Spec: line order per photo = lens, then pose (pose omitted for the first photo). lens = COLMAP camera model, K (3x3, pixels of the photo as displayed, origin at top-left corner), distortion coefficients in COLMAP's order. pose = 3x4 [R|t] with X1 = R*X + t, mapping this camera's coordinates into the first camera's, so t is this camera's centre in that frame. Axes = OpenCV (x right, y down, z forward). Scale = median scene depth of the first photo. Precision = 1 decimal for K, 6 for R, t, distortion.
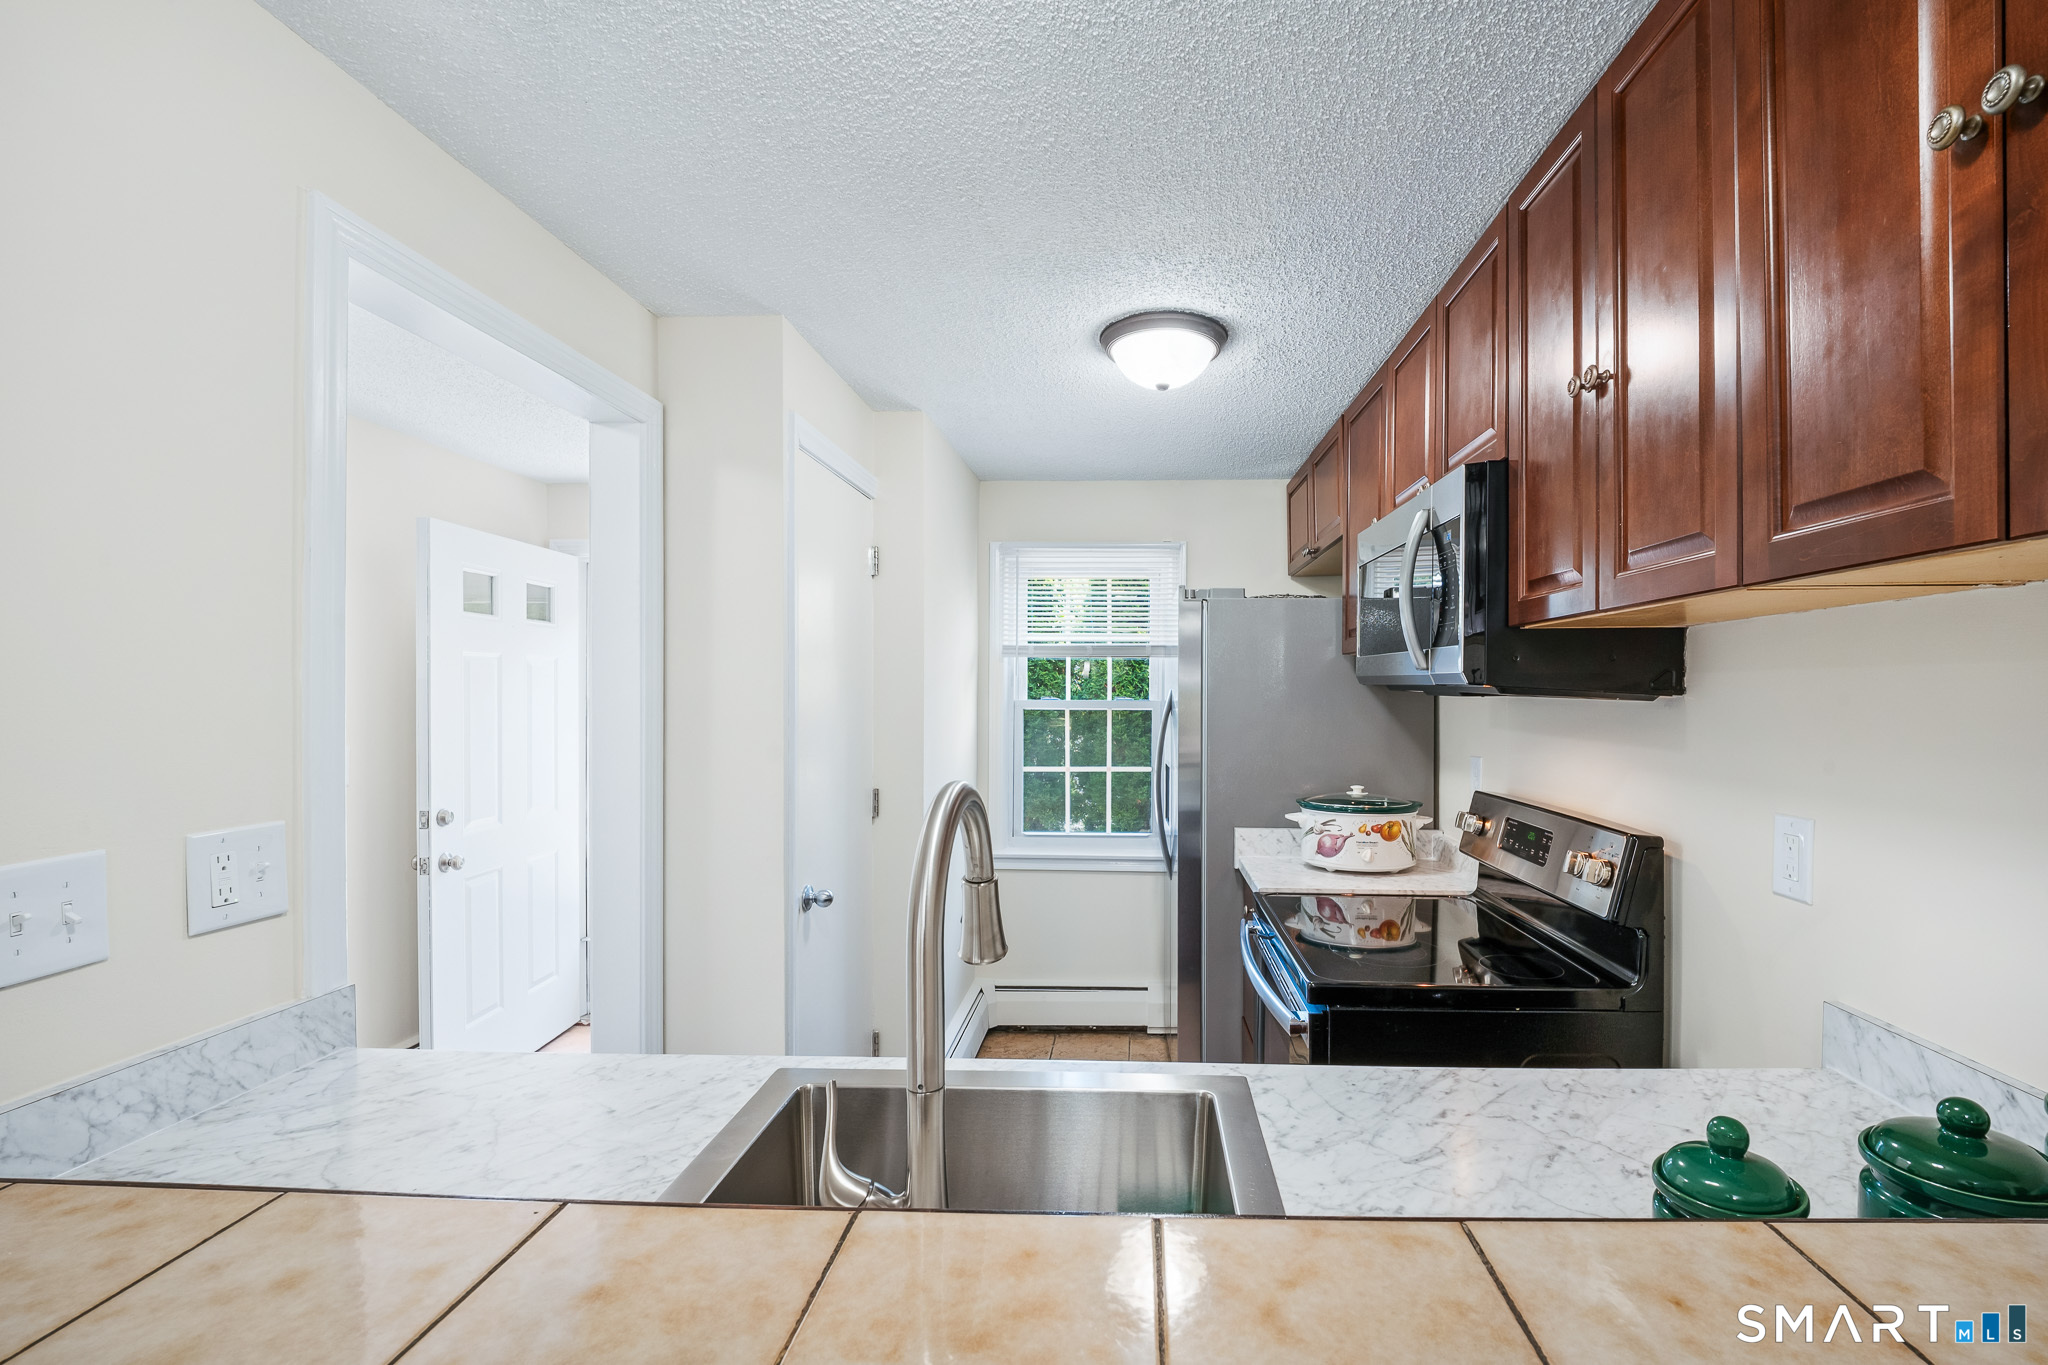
lens RADIAL K [[881.7, 0, 1063.3], [0, 881.7, 677.5], [0, 0, 1]] dist [0.002484, 0.000061]
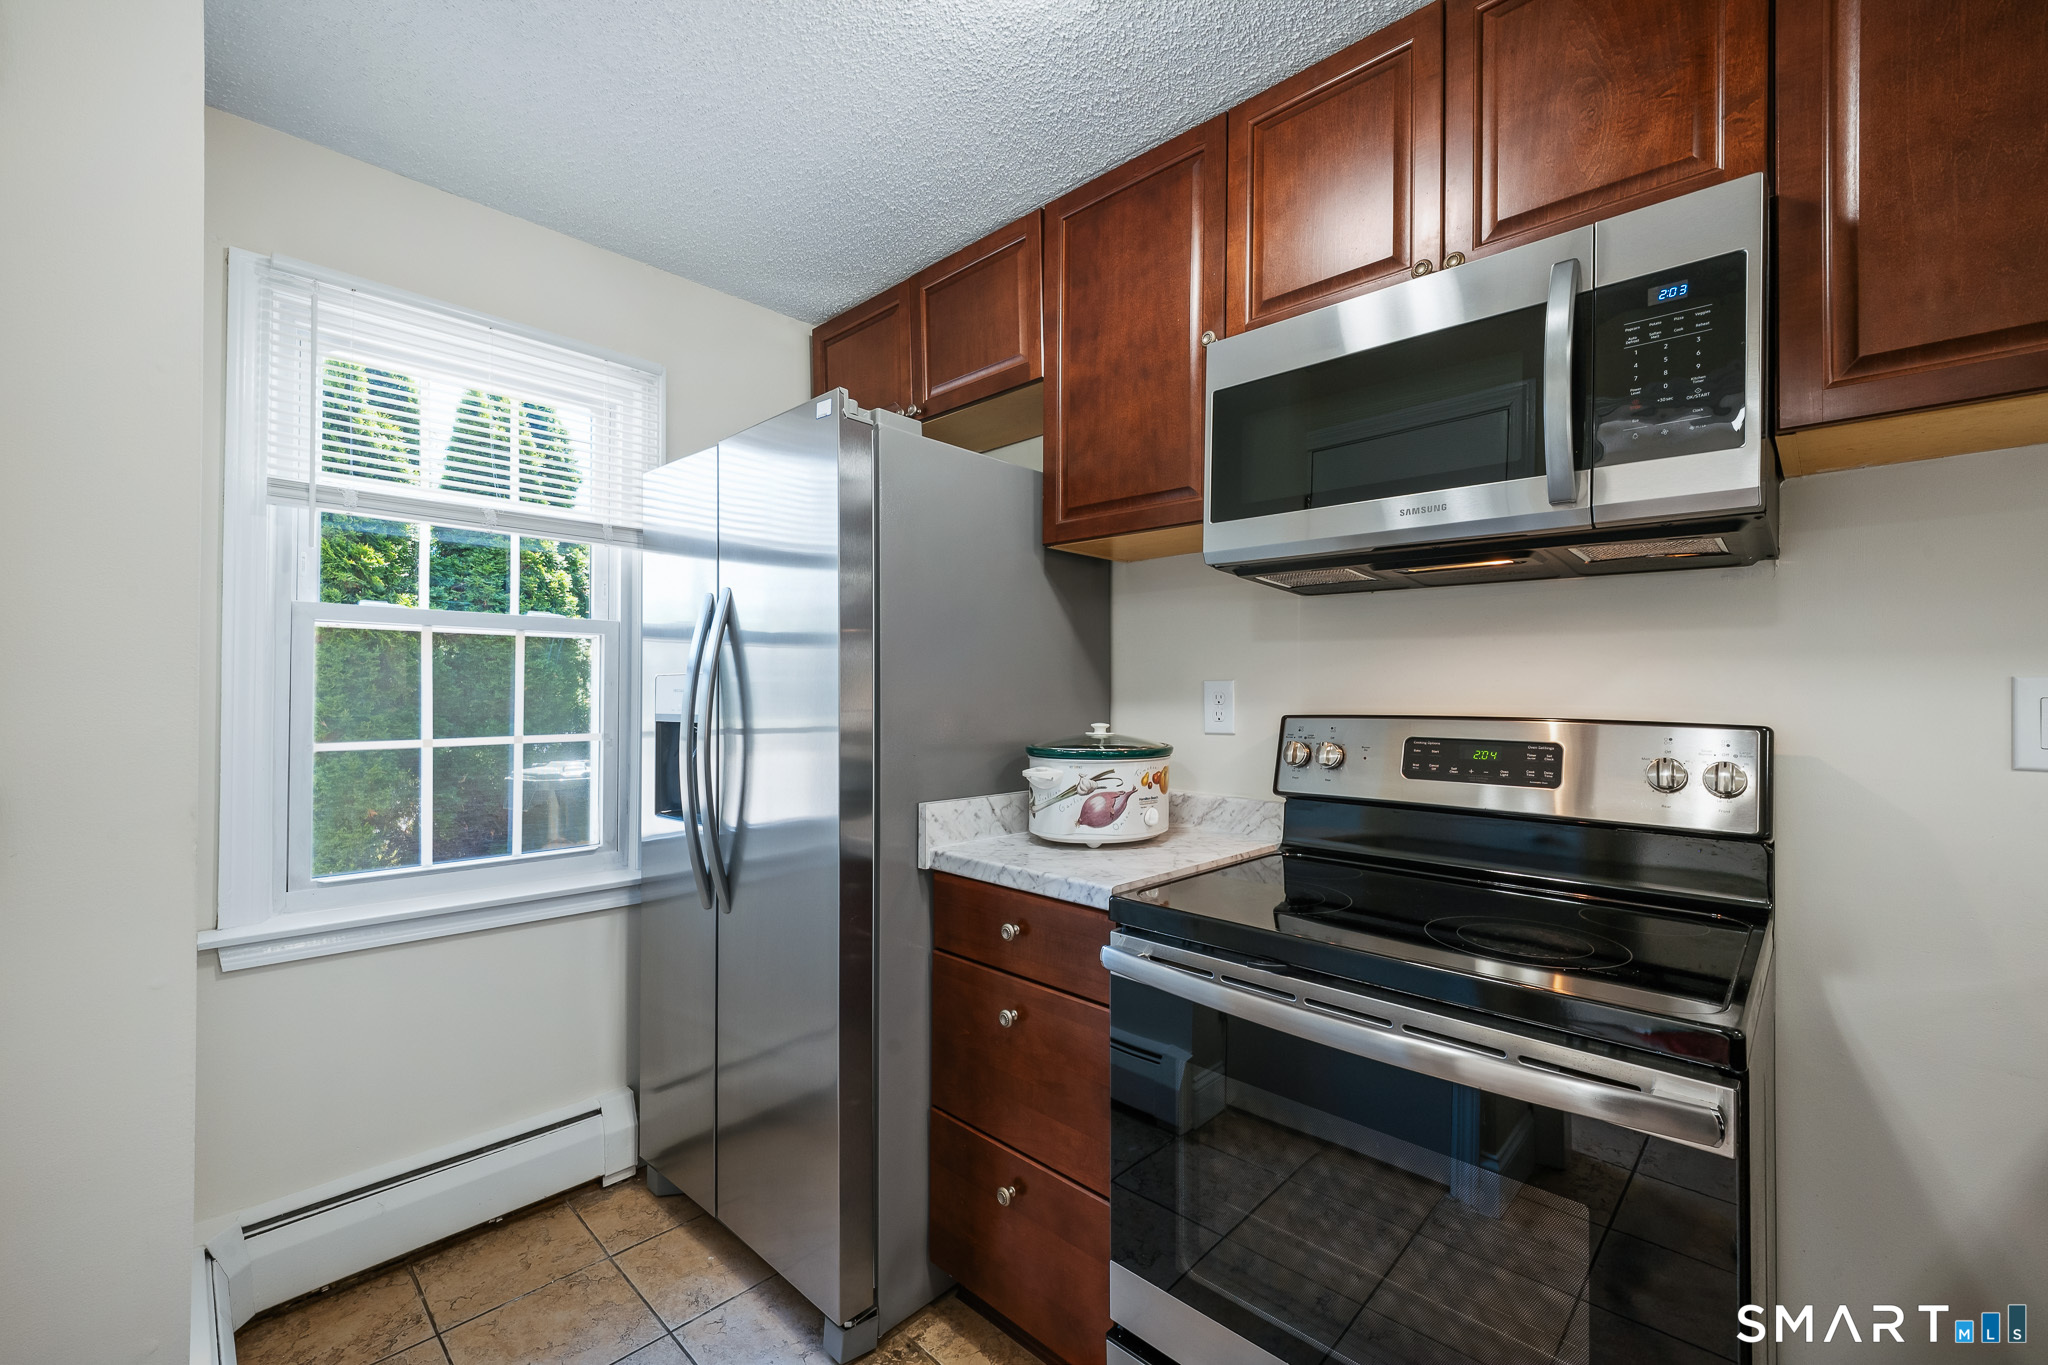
lens RADIAL K [[881.7, 0, 1063.3], [0, 881.7, 677.5], [0, 0, 1]] dist [0.002484, 0.000061]
pose [[0.639909, 0.011513, 0.768364, -0.227378], [-0.020061, 0.999797, 0.001727, 0.083568], [-0.768189, -0.016519, 0.640010, 0.557627]]
